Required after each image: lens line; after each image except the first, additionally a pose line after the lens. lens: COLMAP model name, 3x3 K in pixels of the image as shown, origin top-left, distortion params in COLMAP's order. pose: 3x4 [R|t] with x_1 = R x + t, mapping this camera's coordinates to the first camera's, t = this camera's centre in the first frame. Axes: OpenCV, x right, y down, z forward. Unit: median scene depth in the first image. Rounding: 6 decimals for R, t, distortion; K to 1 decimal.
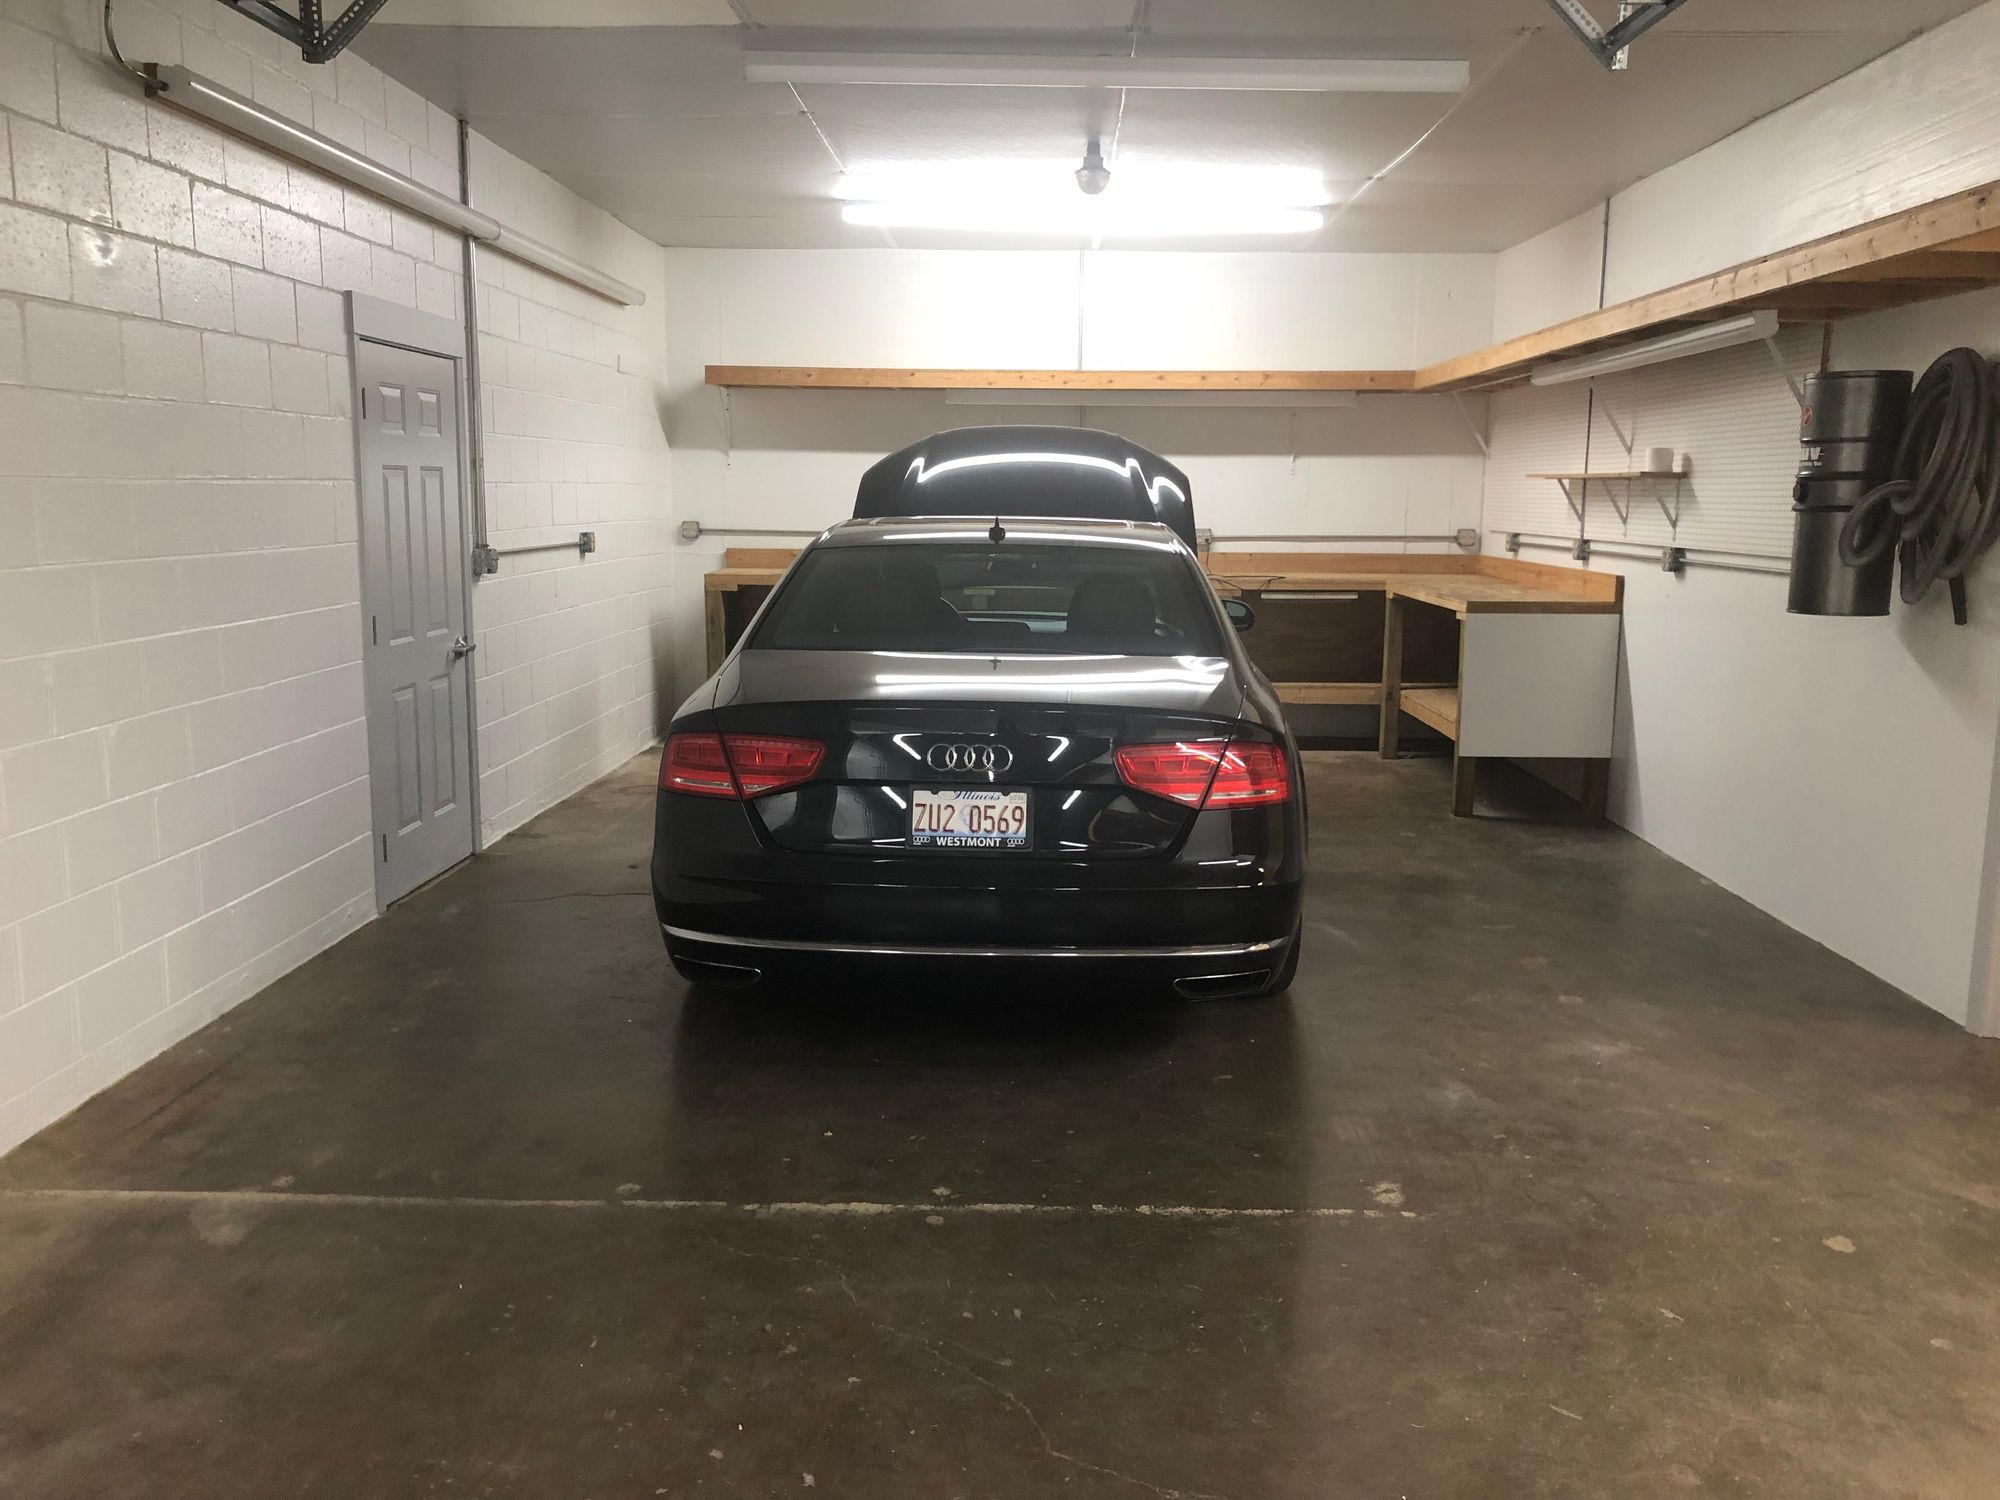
lens RADIAL K [[1632.1, 0, 1011.1], [0, 1632.1, 752.4], [0, 0, 1]] dist [0.030404, -0.009478]
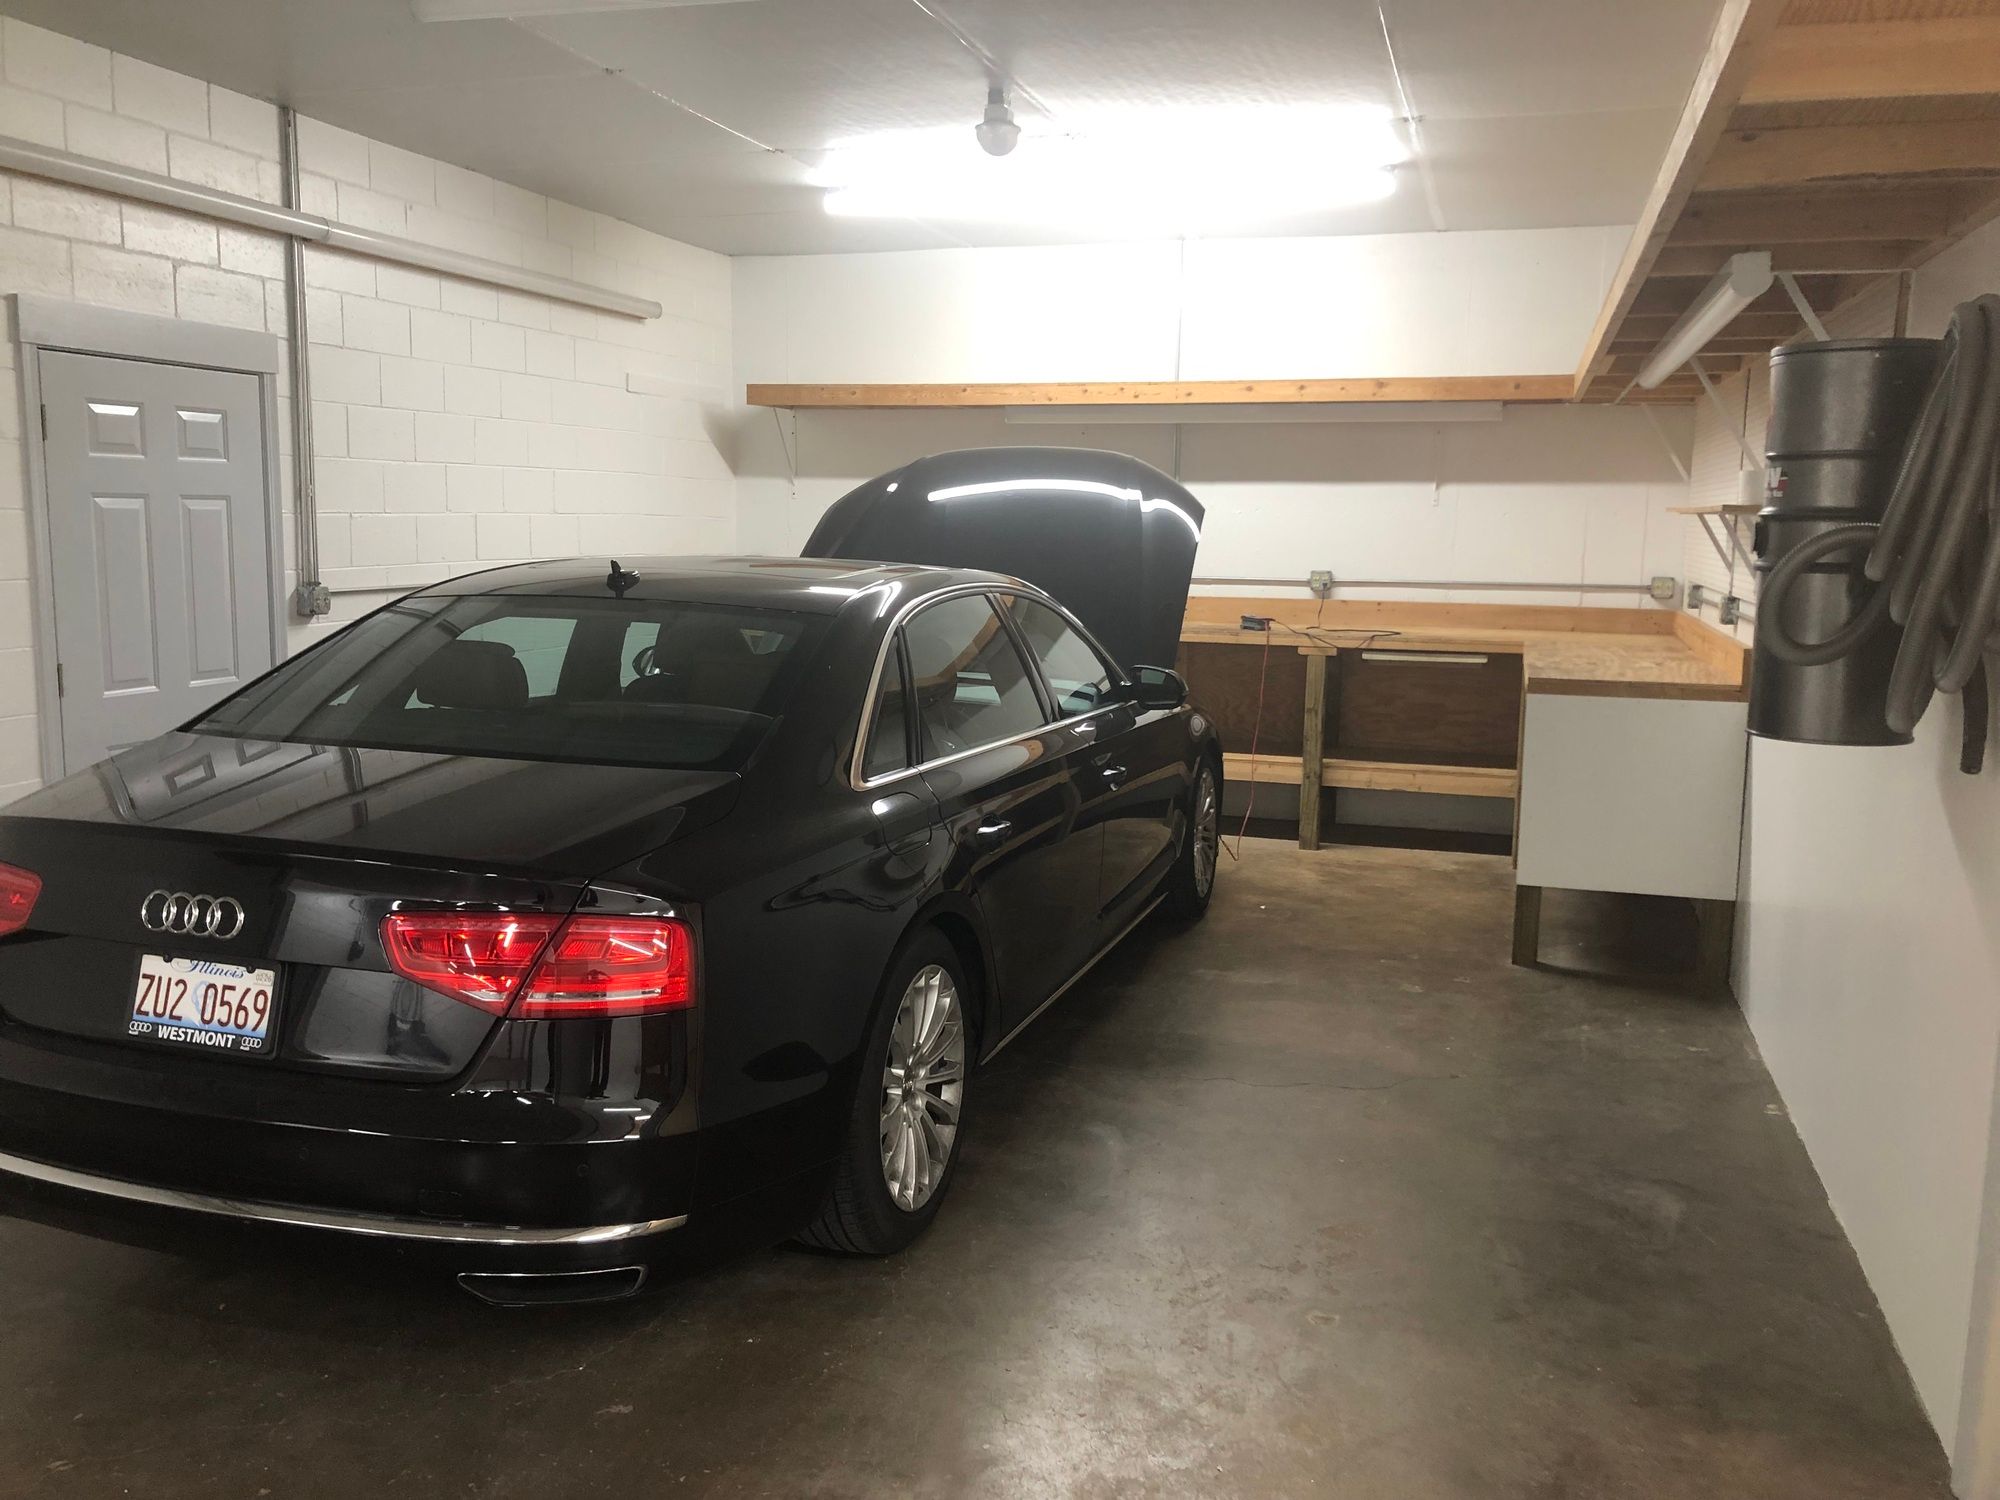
lens RADIAL K [[1632.1, 0, 993.2], [0, 1632.1, 747.3], [0, 0, 1]] dist [0.030404, -0.009478]
pose [[0.960666, 0.043549, -0.274271, 0.285608], [-0.049173, 0.998697, -0.013660, -0.043903], [0.273319, 0.026609, 0.961555, 0.249631]]
